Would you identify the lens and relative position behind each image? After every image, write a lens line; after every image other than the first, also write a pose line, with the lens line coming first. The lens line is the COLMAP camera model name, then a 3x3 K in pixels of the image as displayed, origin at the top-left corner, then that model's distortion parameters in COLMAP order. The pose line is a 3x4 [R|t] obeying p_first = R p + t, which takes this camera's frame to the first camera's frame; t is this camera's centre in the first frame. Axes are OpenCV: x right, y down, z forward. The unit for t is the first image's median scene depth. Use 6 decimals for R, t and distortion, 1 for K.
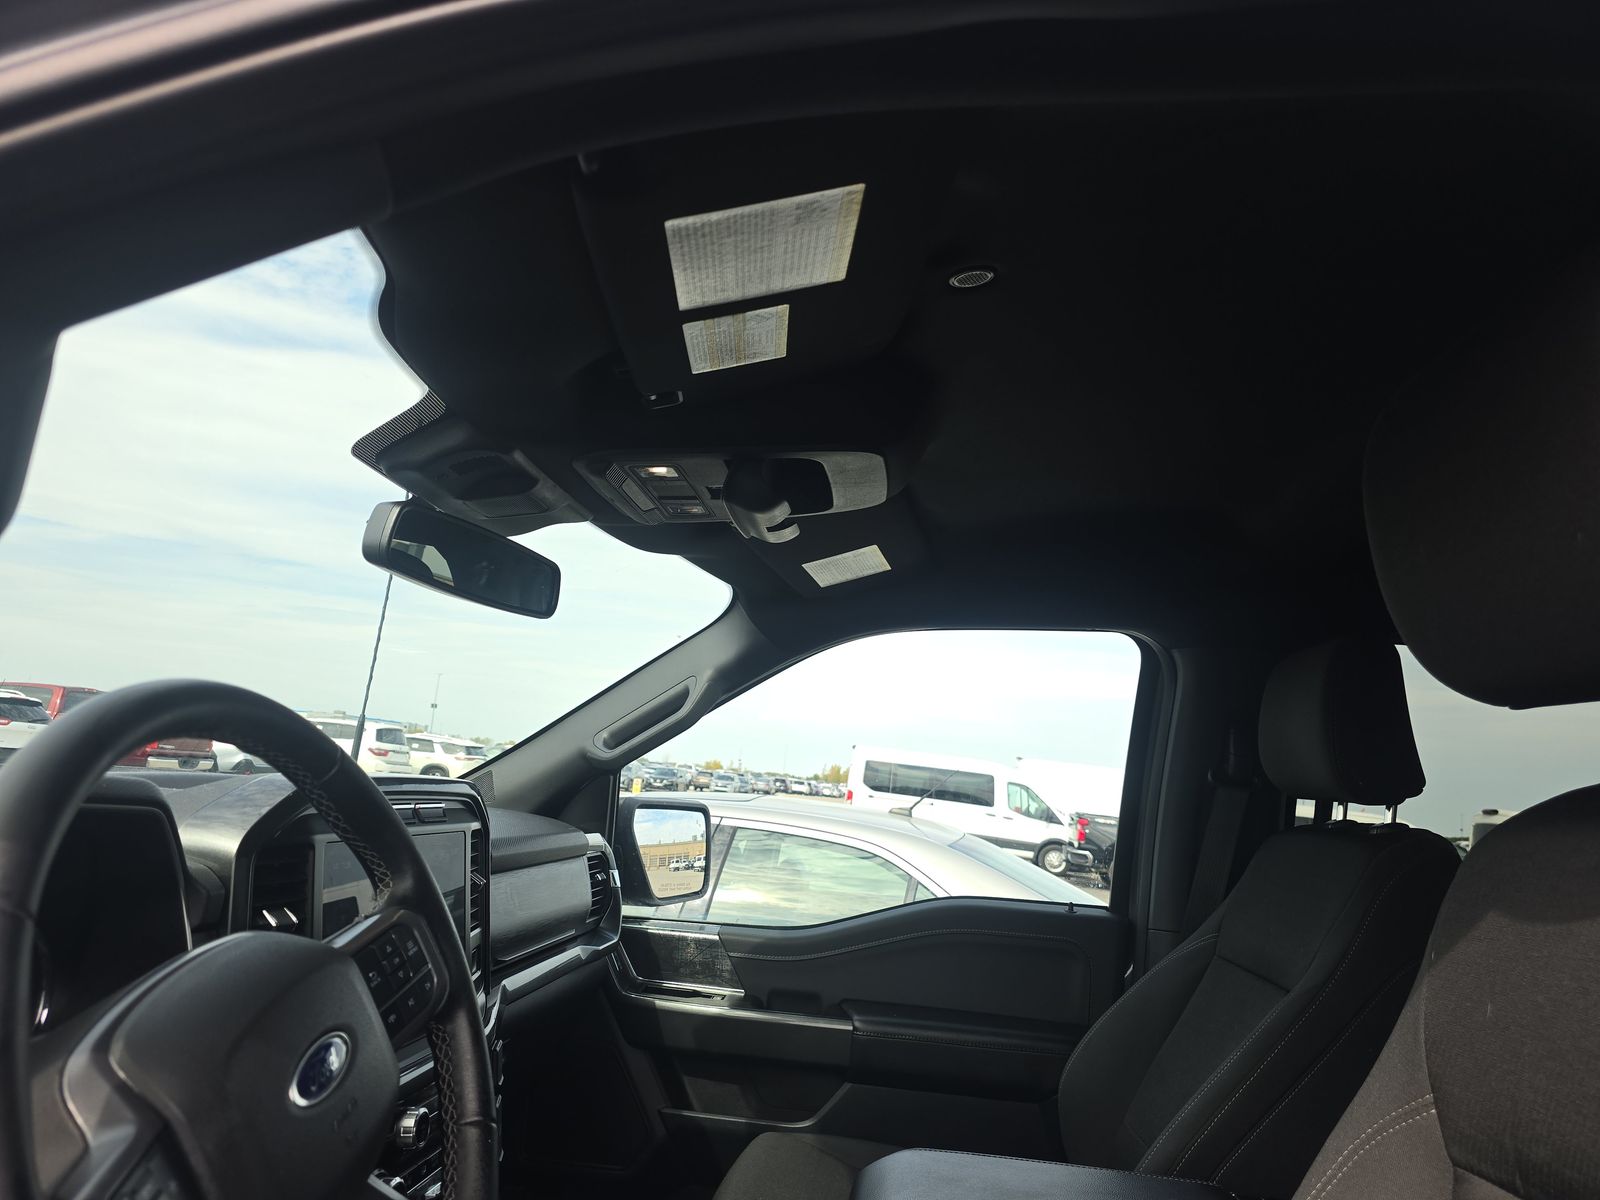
lens RADIAL K [[1076.8, 0, 804.4], [0, 1076.8, 602.7], [0, 0, 1]] dist [0.071917, -0.046539]
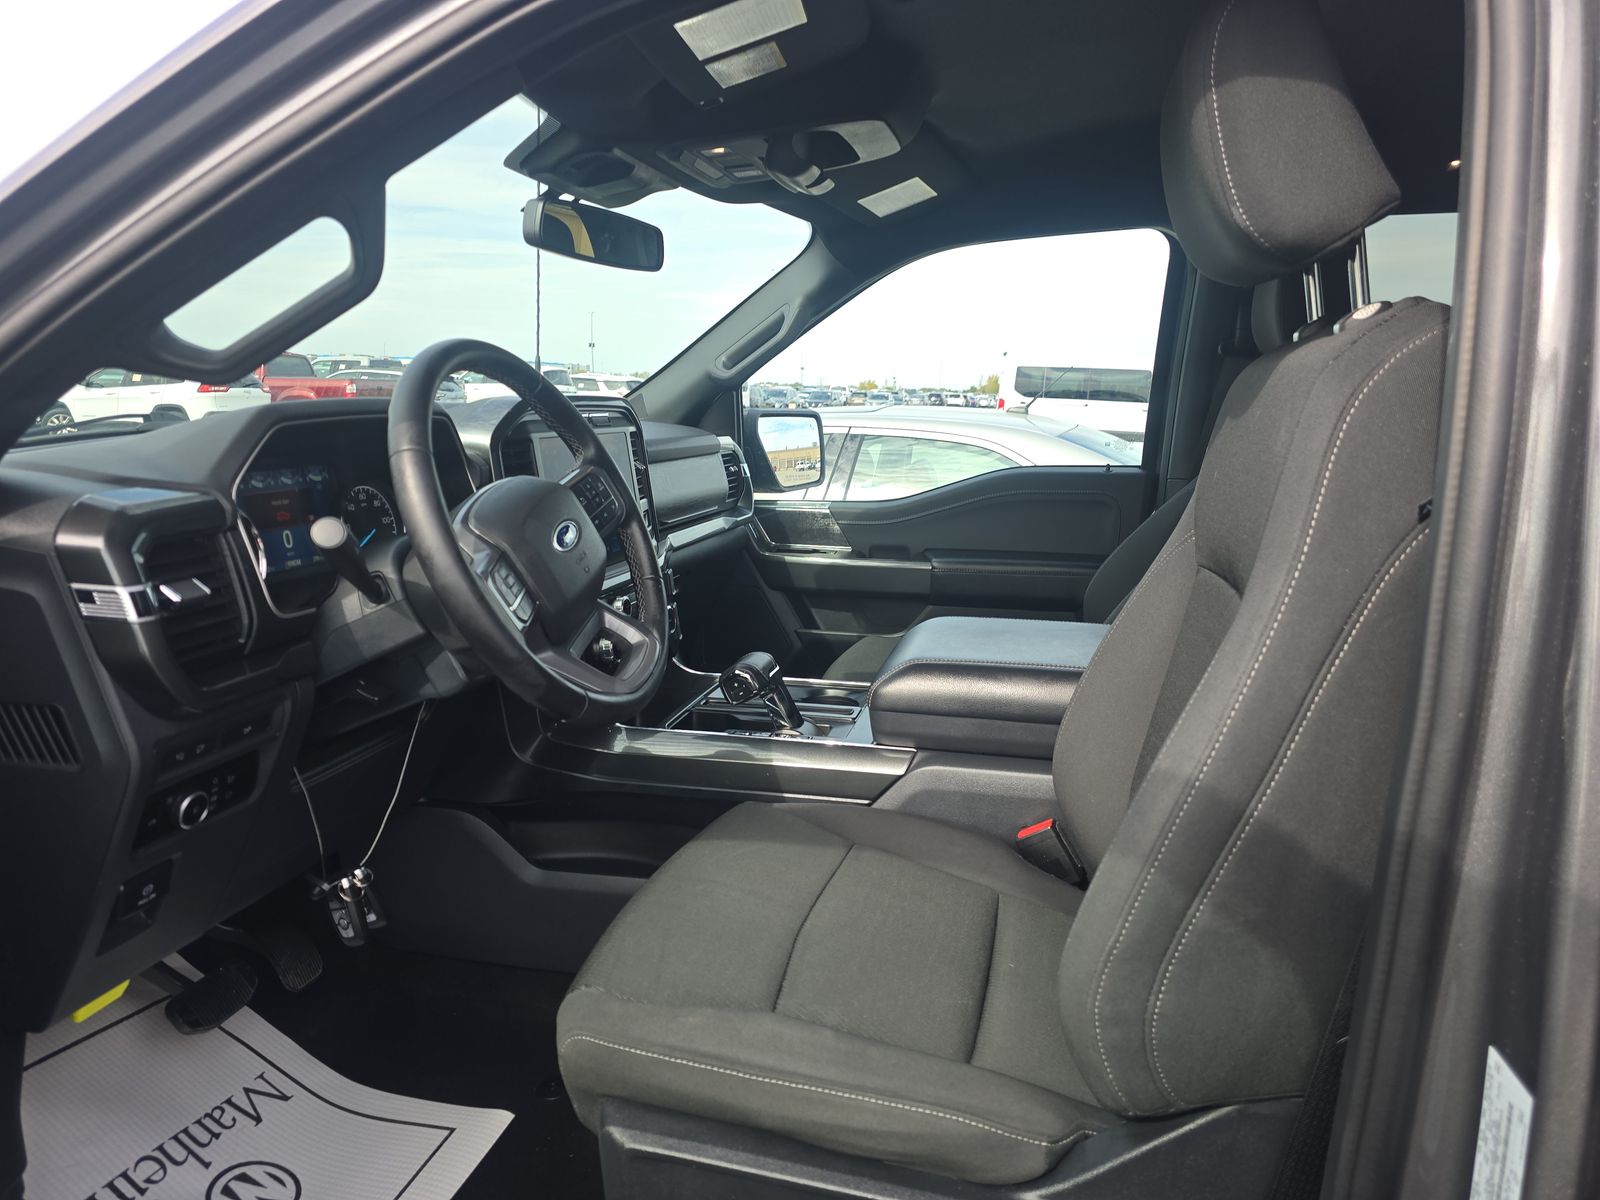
lens RADIAL K [[1076.8, 0, 795.1], [0, 1076.8, 608.1], [0, 0, 1]] dist [0.071917, -0.046539]
pose [[0.985875, -0.043341, -0.161775, 0.086842], [0.096661, 0.936066, 0.338284, -0.022294], [0.136771, -0.349144, 0.927034, -0.249276]]
